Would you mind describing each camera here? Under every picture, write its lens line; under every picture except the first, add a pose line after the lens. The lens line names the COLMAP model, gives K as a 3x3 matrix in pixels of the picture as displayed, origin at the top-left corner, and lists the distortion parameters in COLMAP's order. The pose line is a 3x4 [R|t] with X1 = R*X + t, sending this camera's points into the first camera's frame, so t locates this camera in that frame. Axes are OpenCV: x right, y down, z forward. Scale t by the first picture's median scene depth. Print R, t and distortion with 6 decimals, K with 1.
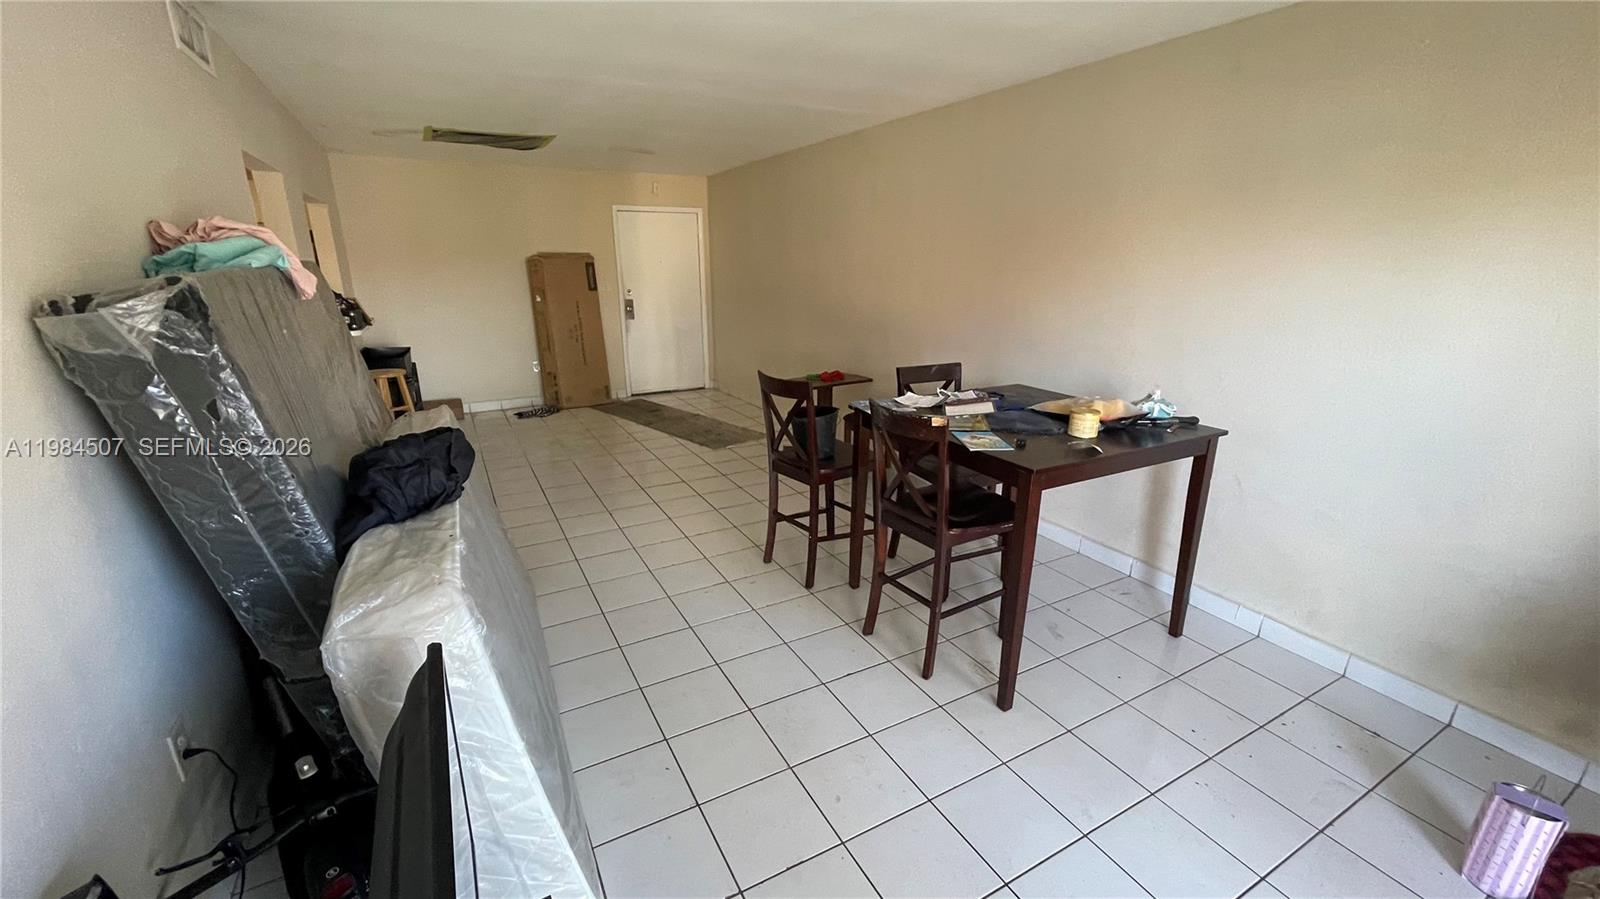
lens RADIAL K [[647.9, 0, 796.6], [0, 647.9, 454.7], [0, 0, 1]] dist [0.000238, -0.000081]
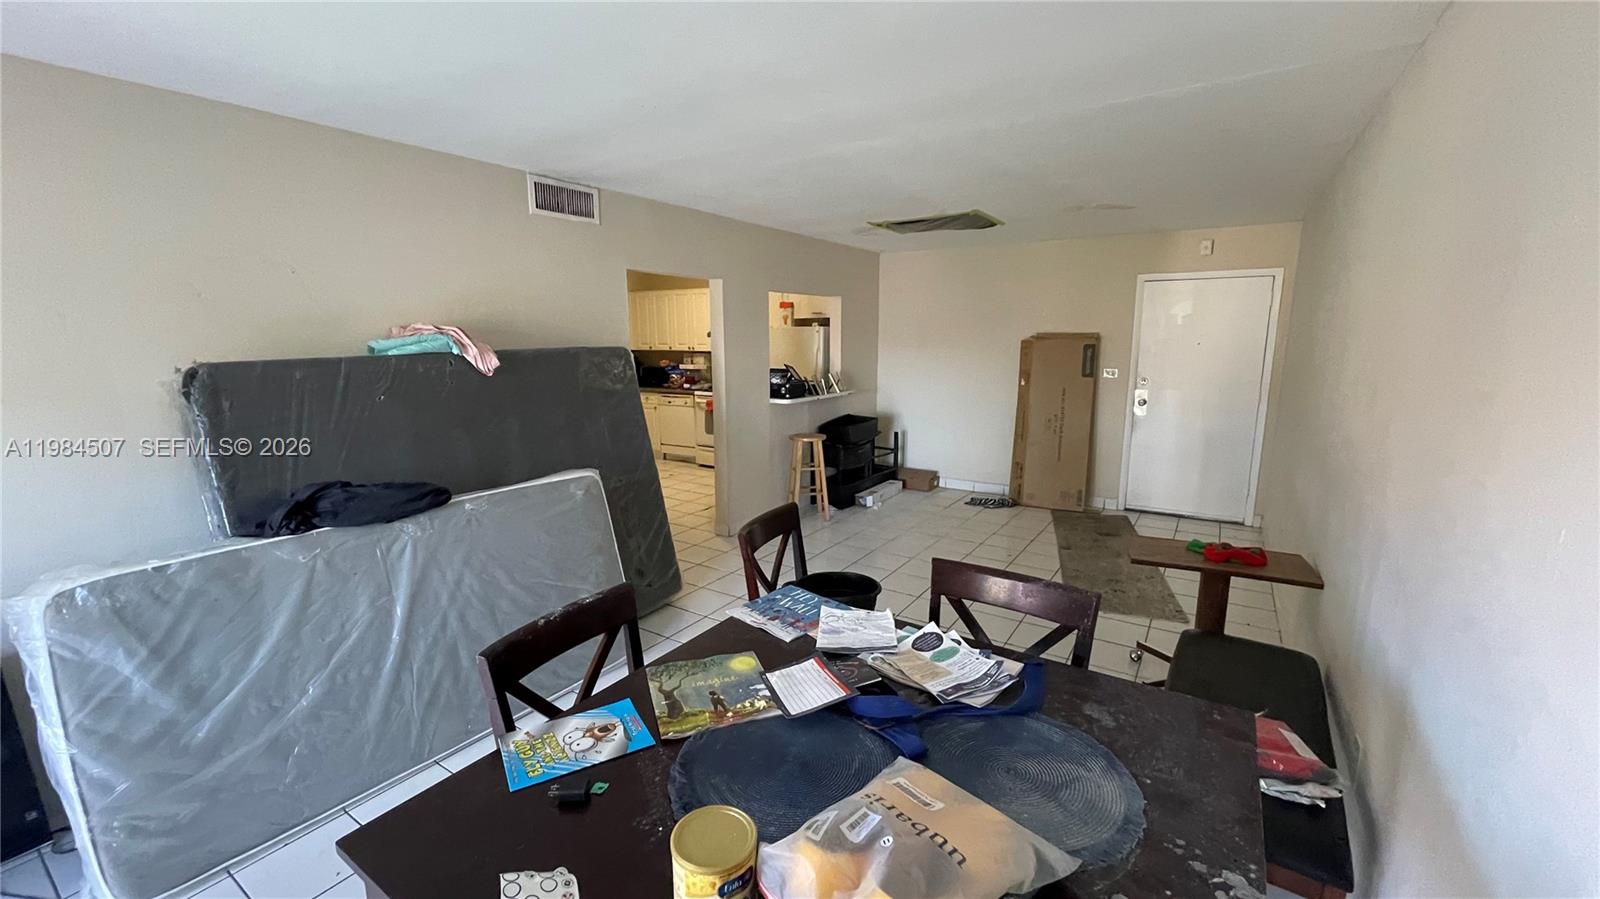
lens RADIAL K [[647.9, 0, 803.7], [0, 647.9, 448.2], [0, 0, 1]] dist [0.000238, -0.000081]
pose [[0.465213, 0.152933, -0.871888, 0.267793], [-0.253309, 0.966773, 0.034419, -0.103929], [0.848181, 0.204845, 0.488495, 0.308751]]
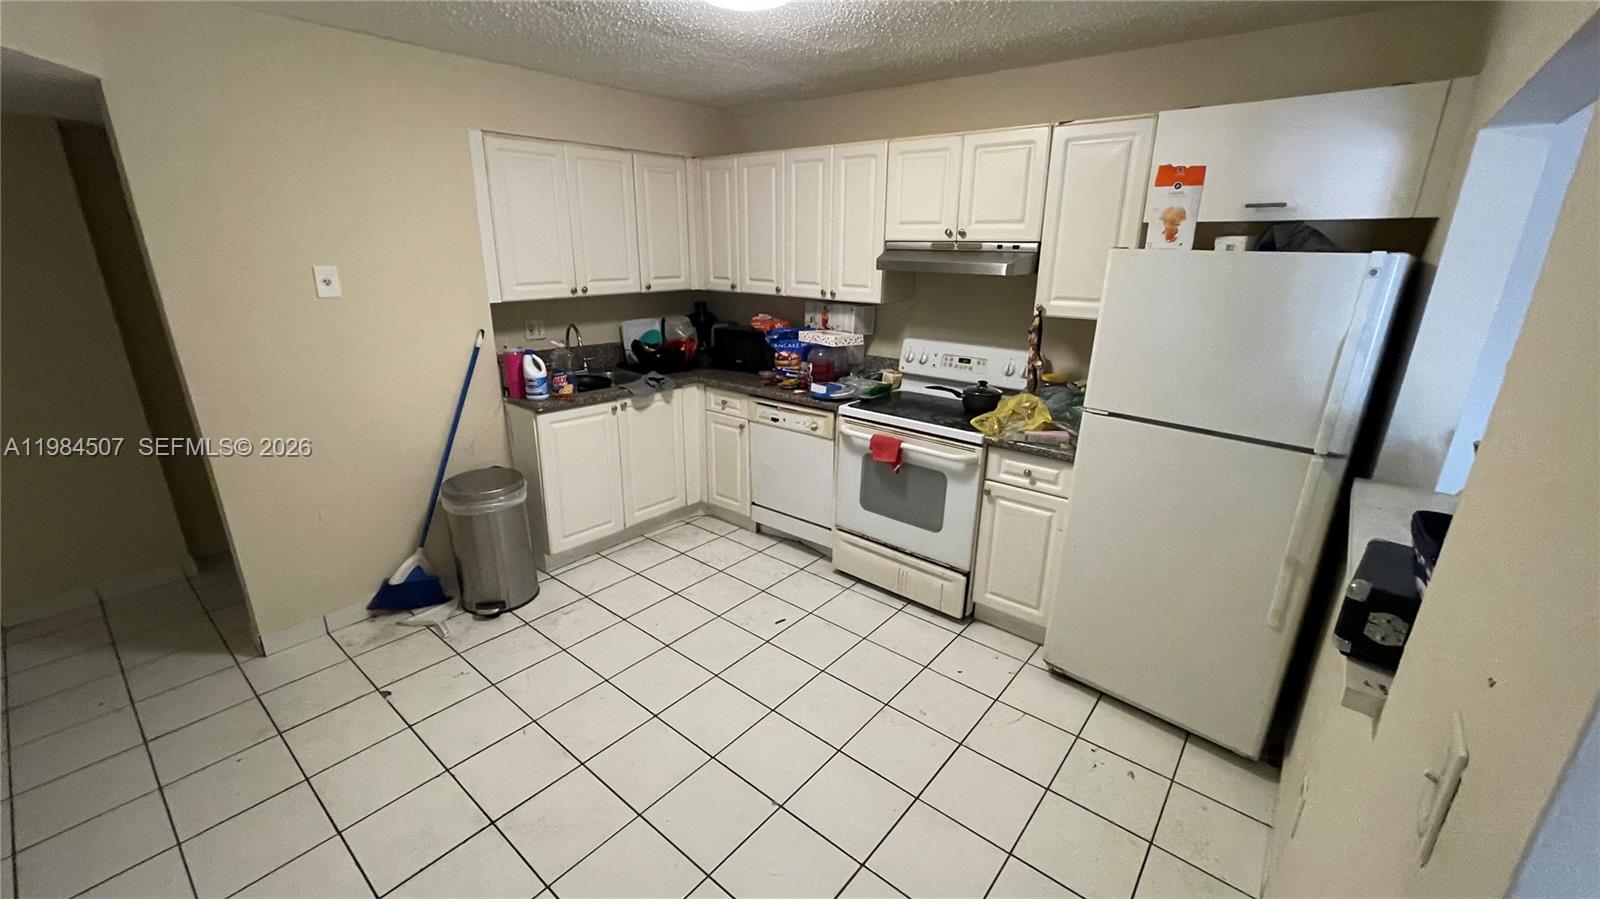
lens RADIAL K [[647.9, 0, 799.9], [0, 647.9, 458.1], [0, 0, 1]] dist [0.000238, -0.000081]
pose [[0.361283, 0.293651, -0.885011, -0.419630], [-0.287158, 0.938029, 0.194018, -0.159772], [0.887139, 0.184042, 0.423218, 0.467404]]
